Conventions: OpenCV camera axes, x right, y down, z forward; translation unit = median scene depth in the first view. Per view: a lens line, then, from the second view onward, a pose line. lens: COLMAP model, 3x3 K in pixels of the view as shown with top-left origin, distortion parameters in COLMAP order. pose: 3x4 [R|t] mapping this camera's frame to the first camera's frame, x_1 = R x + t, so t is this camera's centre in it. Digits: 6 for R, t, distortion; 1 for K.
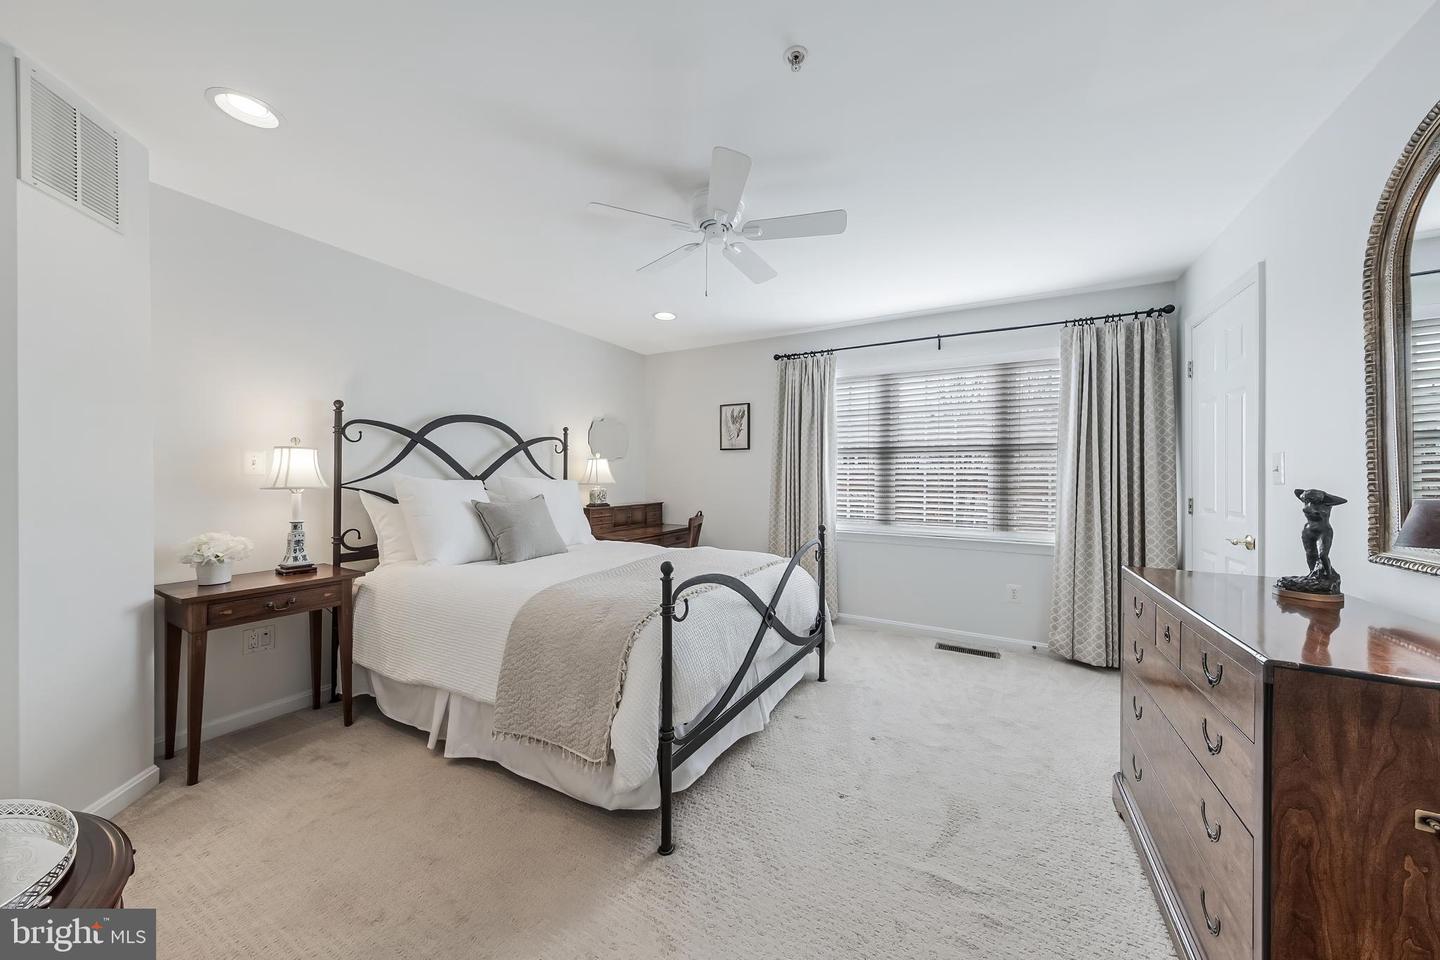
lens RADIAL K [[489.4, 0, 714.0], [0, 489.4, 479.3], [0, 0, 1]] dist [0.011485, -0.001267]
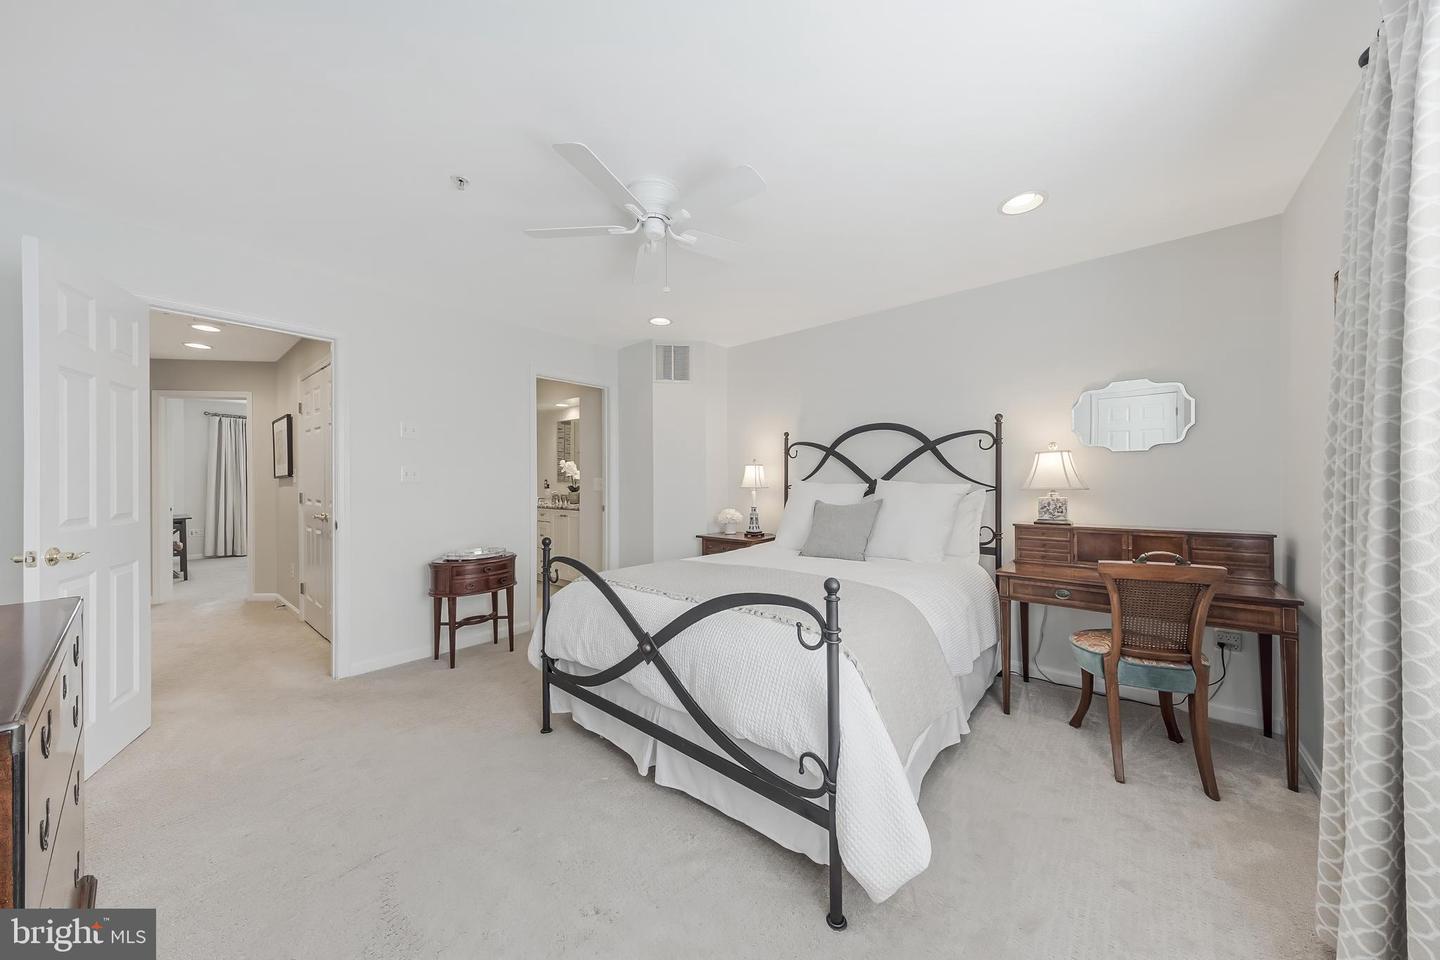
lens RADIAL K [[489.4, 0, 731.2], [0, 489.4, 483.4], [0, 0, 1]] dist [0.011485, -0.001267]
pose [[-0.179465, 0.000278, -0.983764, 0.566706], [0.001538, 0.999999, 0.000003, 0.000064], [0.983763, -0.001512, -0.179465, 0.802771]]
